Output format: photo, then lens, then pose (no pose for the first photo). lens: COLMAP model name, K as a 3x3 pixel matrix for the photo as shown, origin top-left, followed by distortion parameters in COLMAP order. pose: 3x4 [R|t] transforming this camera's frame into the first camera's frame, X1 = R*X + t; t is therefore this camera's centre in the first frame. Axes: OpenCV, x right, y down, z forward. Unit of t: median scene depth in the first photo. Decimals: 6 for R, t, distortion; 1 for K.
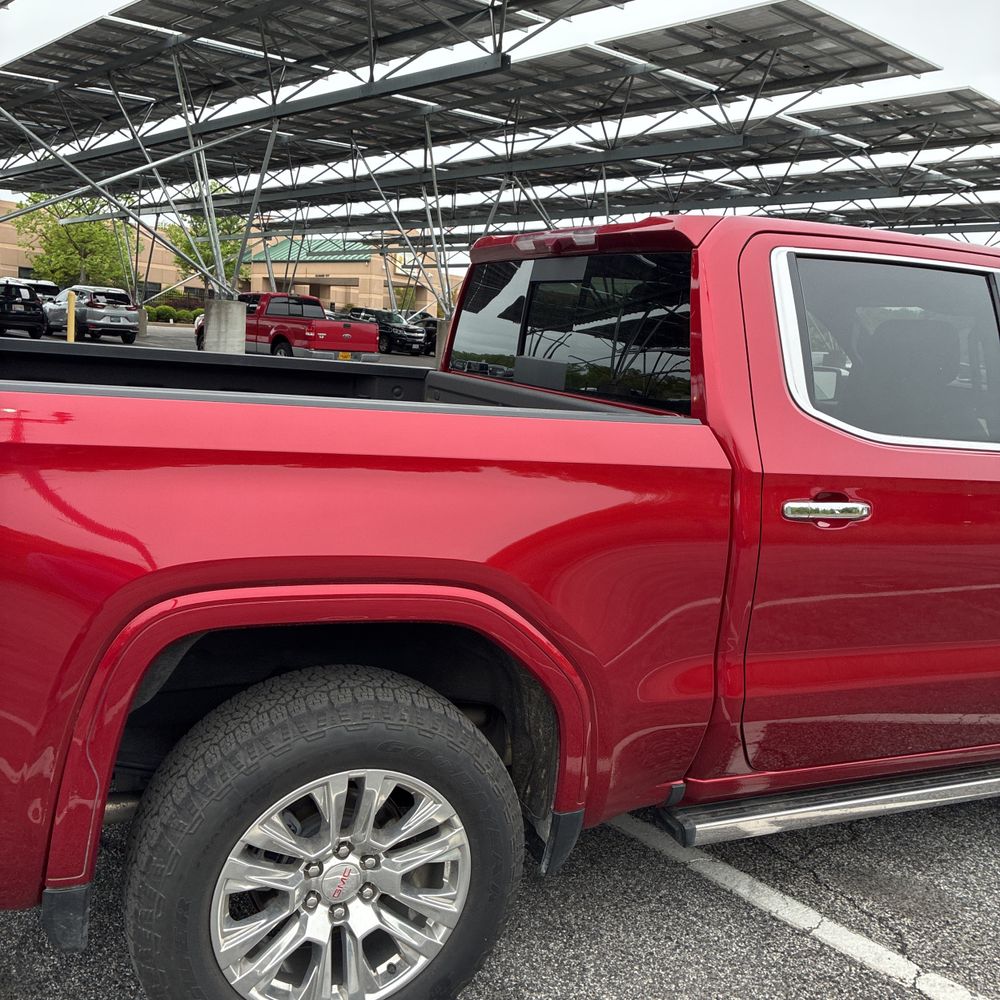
lens RADIAL K [[1001.8, 0, 496.5], [0, 1001.8, 498.9], [0, 0, 1]] dist [0.023848, 0.000000]
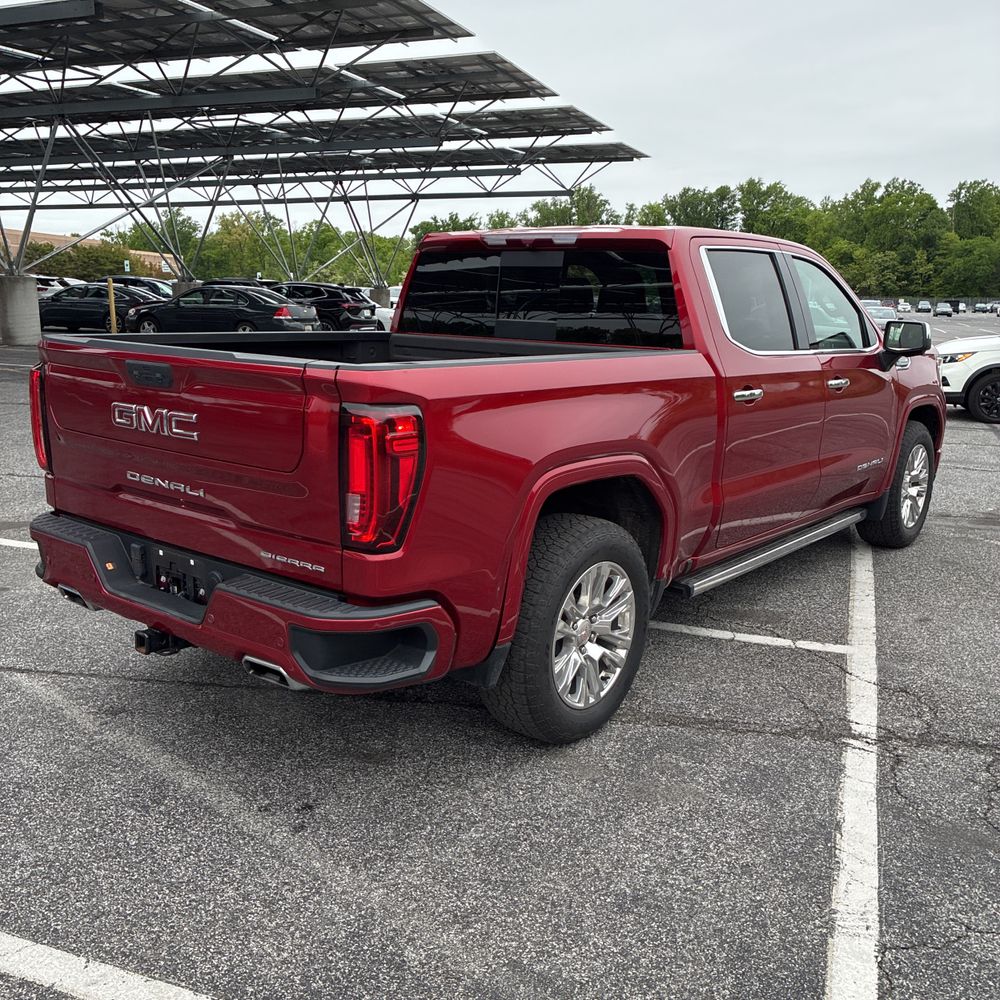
lens RADIAL K [[1001.8, 0, 493.9], [0, 1001.8, 512.2], [0, 0, 1]] dist [0.023848, 0.000000]
pose [[0.889801, -0.152146, 0.430239, -0.104591], [0.120712, 0.987676, 0.099622, -0.001801], [-0.440094, -0.036709, 0.897201, -0.050303]]
